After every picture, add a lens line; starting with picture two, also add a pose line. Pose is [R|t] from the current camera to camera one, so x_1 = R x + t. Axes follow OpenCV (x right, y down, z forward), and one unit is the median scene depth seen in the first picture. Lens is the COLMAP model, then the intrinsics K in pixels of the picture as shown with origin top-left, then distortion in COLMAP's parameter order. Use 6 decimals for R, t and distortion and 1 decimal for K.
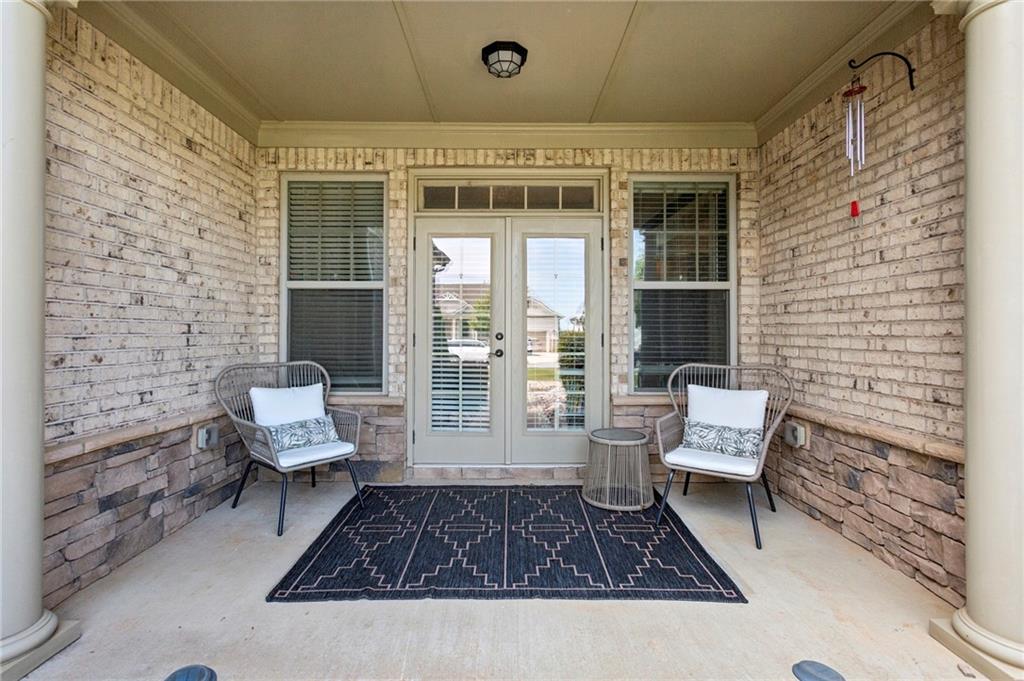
lens RADIAL K [[487.1, 0, 510.0], [0, 487.1, 337.8], [0, 0, 1]] dist [0.000813, -0.000271]
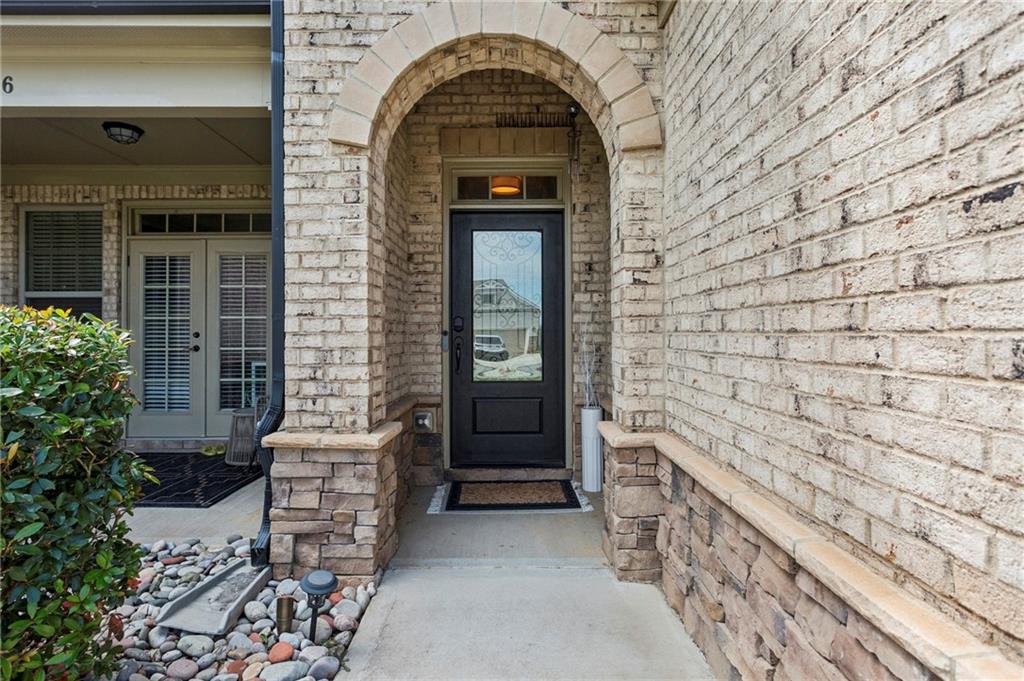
lens RADIAL K [[519.1, 0, 512.2], [0, 519.1, 335.1], [0, 0, 1]] dist [0.001308, 0.000365]
pose [[0.999984, -0.005645, -0.000961, 0.800508], [0.005649, 0.999971, 0.005069, -0.005115], [0.000932, -0.005075, 0.999987, -0.334429]]
